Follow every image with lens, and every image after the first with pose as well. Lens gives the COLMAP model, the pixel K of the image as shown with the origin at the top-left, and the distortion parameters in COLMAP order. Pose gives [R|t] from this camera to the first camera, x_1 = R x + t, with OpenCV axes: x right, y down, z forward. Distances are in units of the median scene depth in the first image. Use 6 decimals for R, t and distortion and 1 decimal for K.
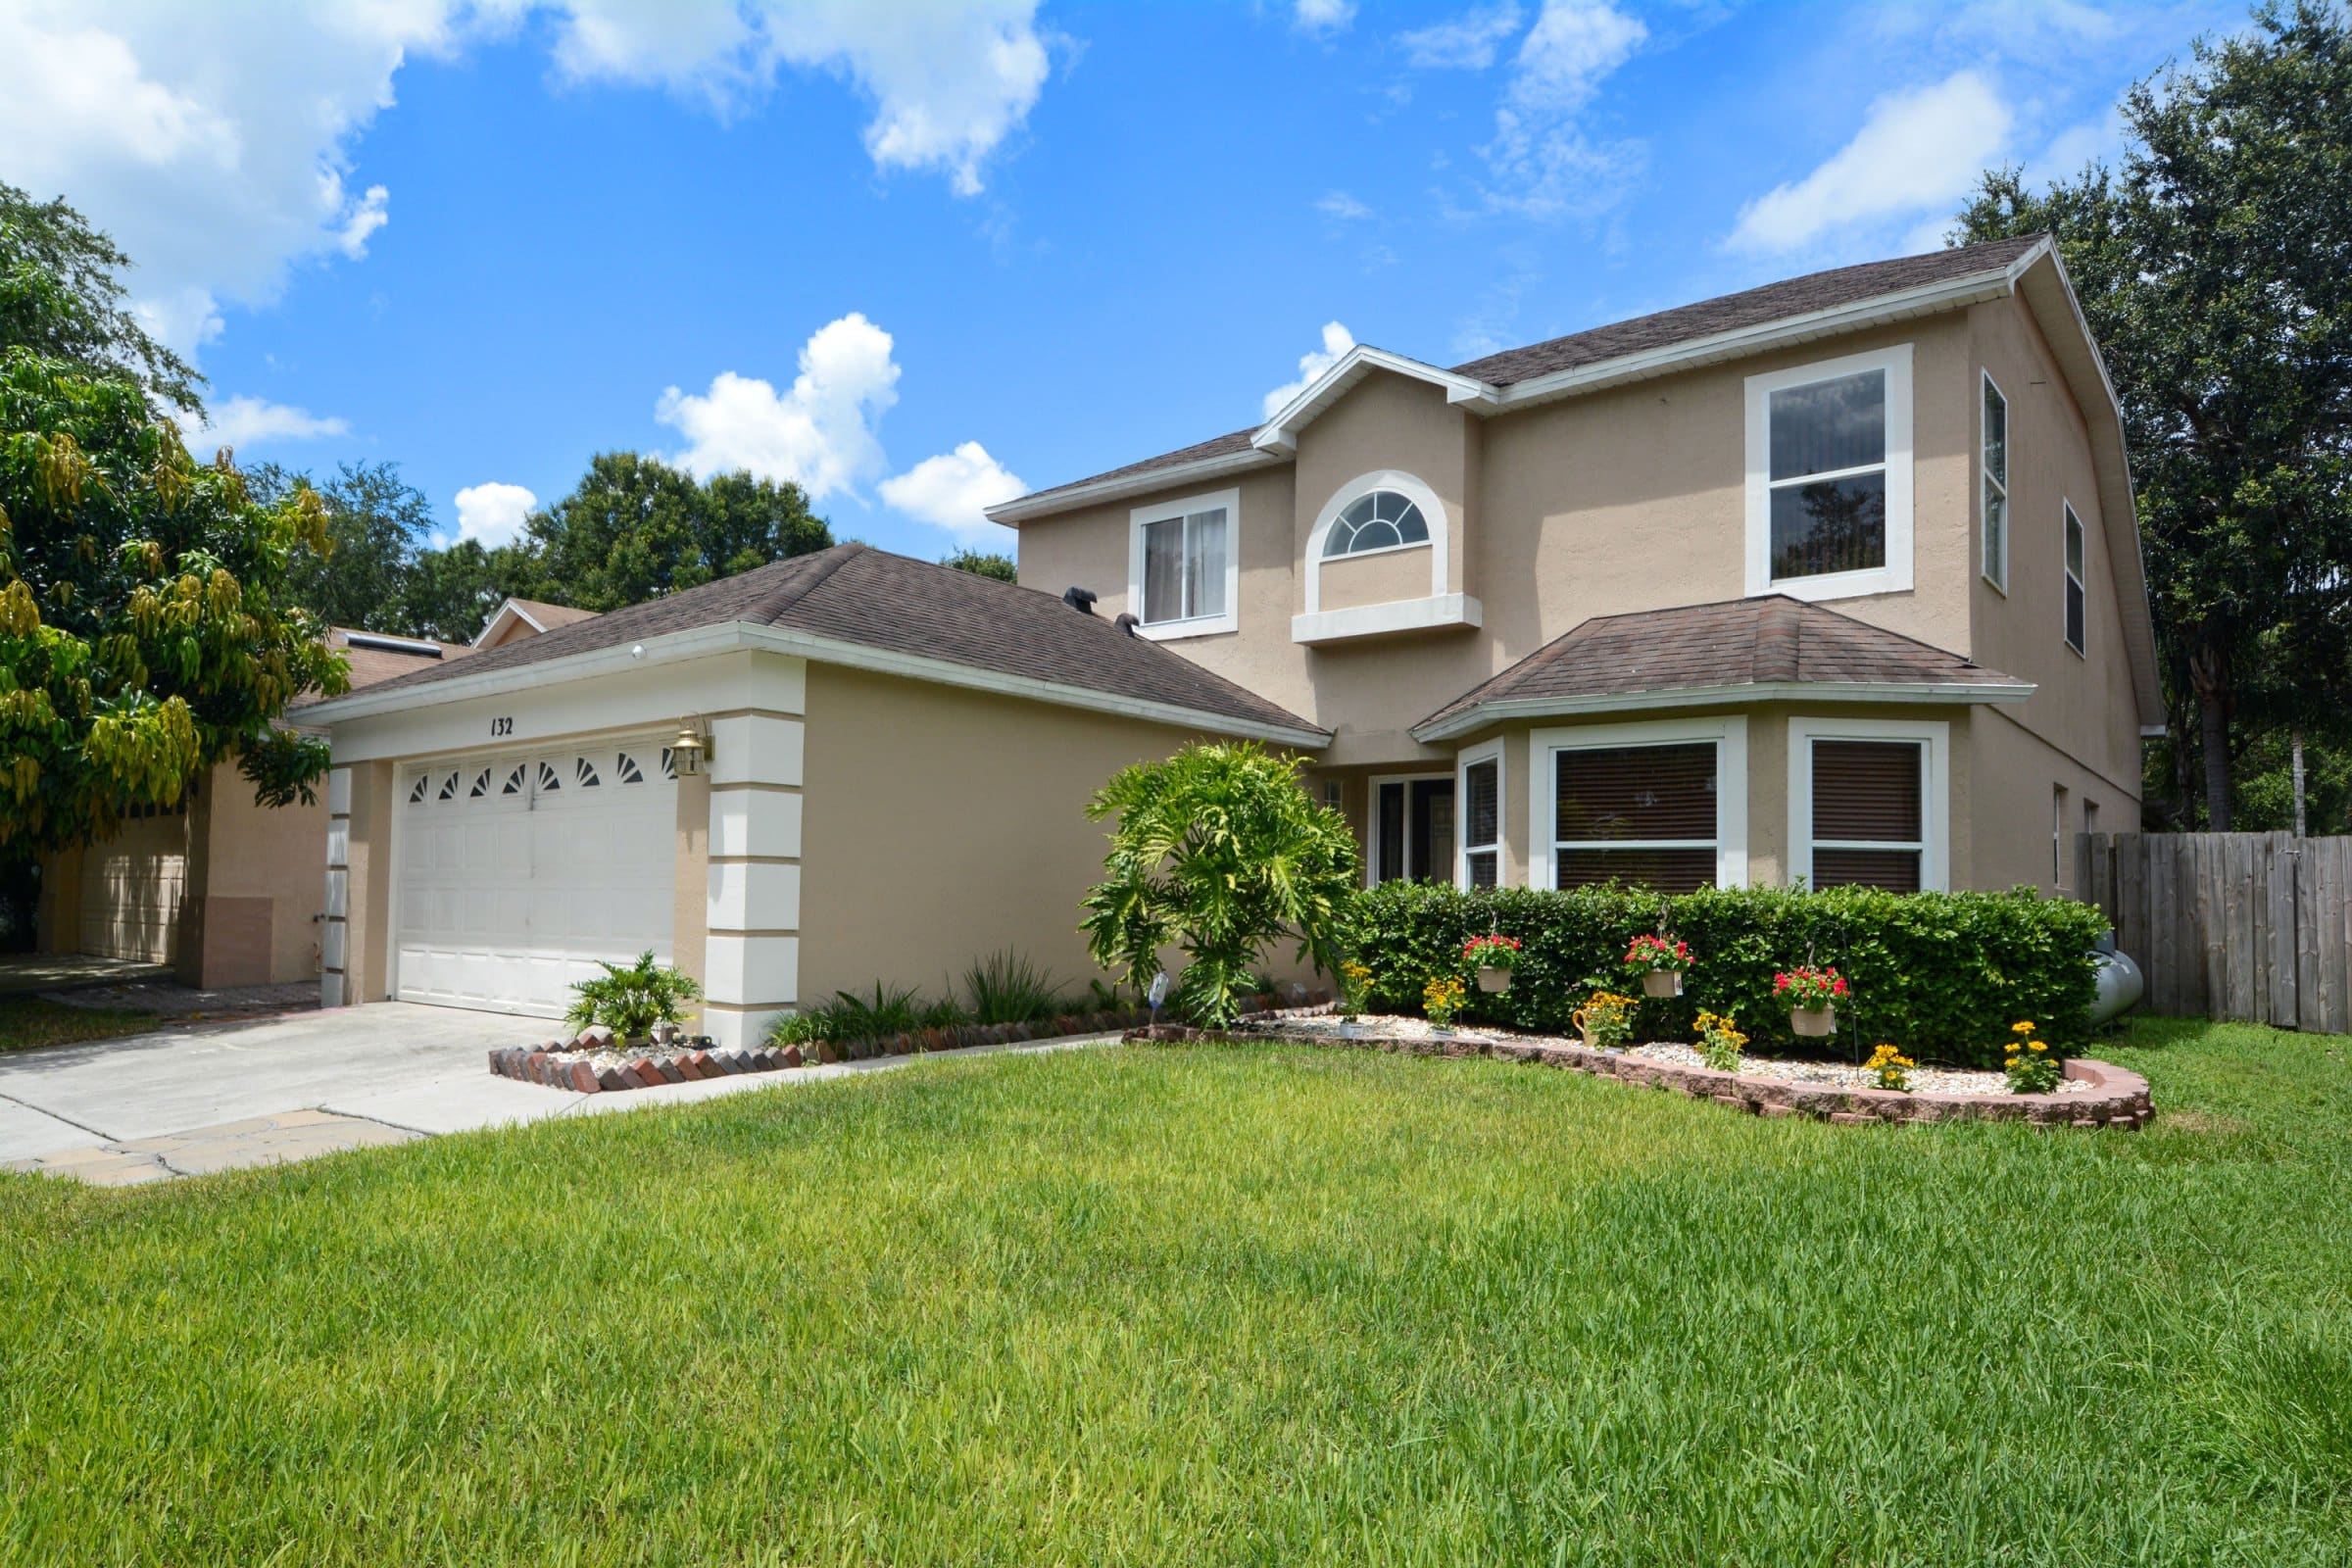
lens RADIAL K [[1432.2, 0, 1176.0], [0, 1432.2, 784.0], [0, 0, 1]] dist [-0.031449, -0.000231]
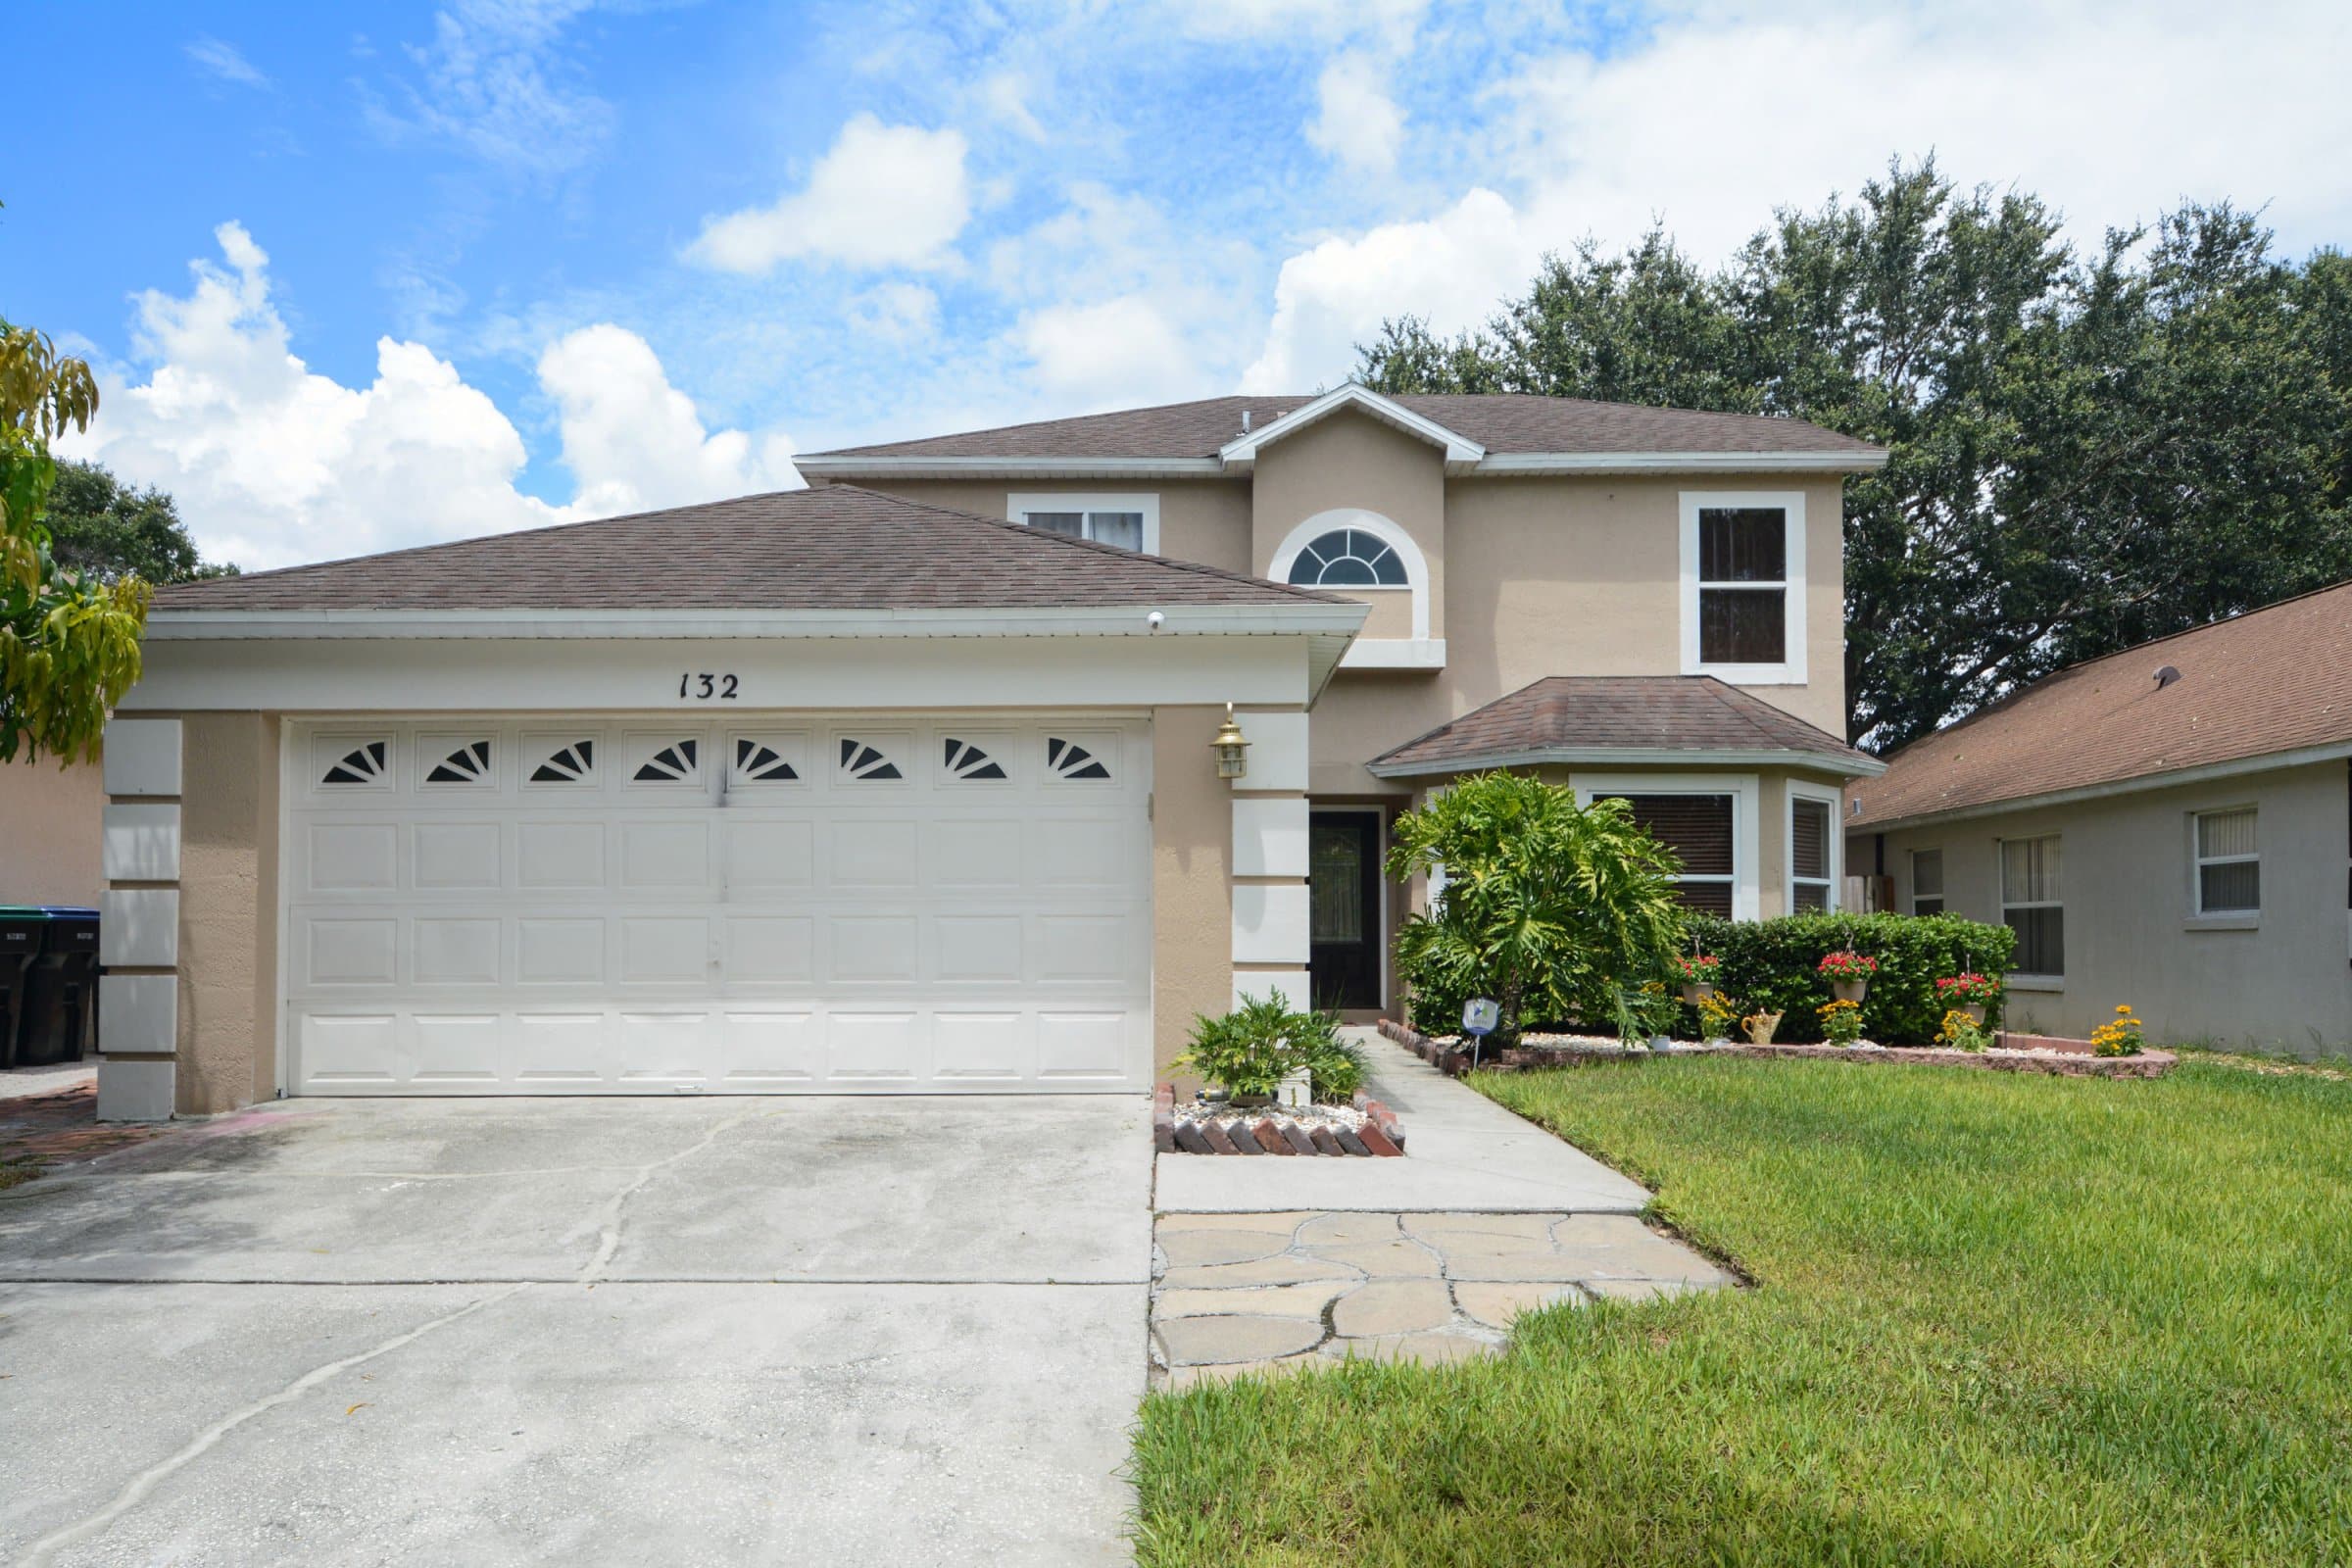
lens RADIAL K [[1509.7, 0, 1174.7], [0, 1509.7, 866.2], [0, 0, 1]] dist [-0.000364, -0.000097]
pose [[0.780911, 0.020300, 0.624313, -0.679994], [-0.041618, 0.998942, 0.019574, 0.021907], [-0.623255, -0.041268, 0.780929, 0.247239]]
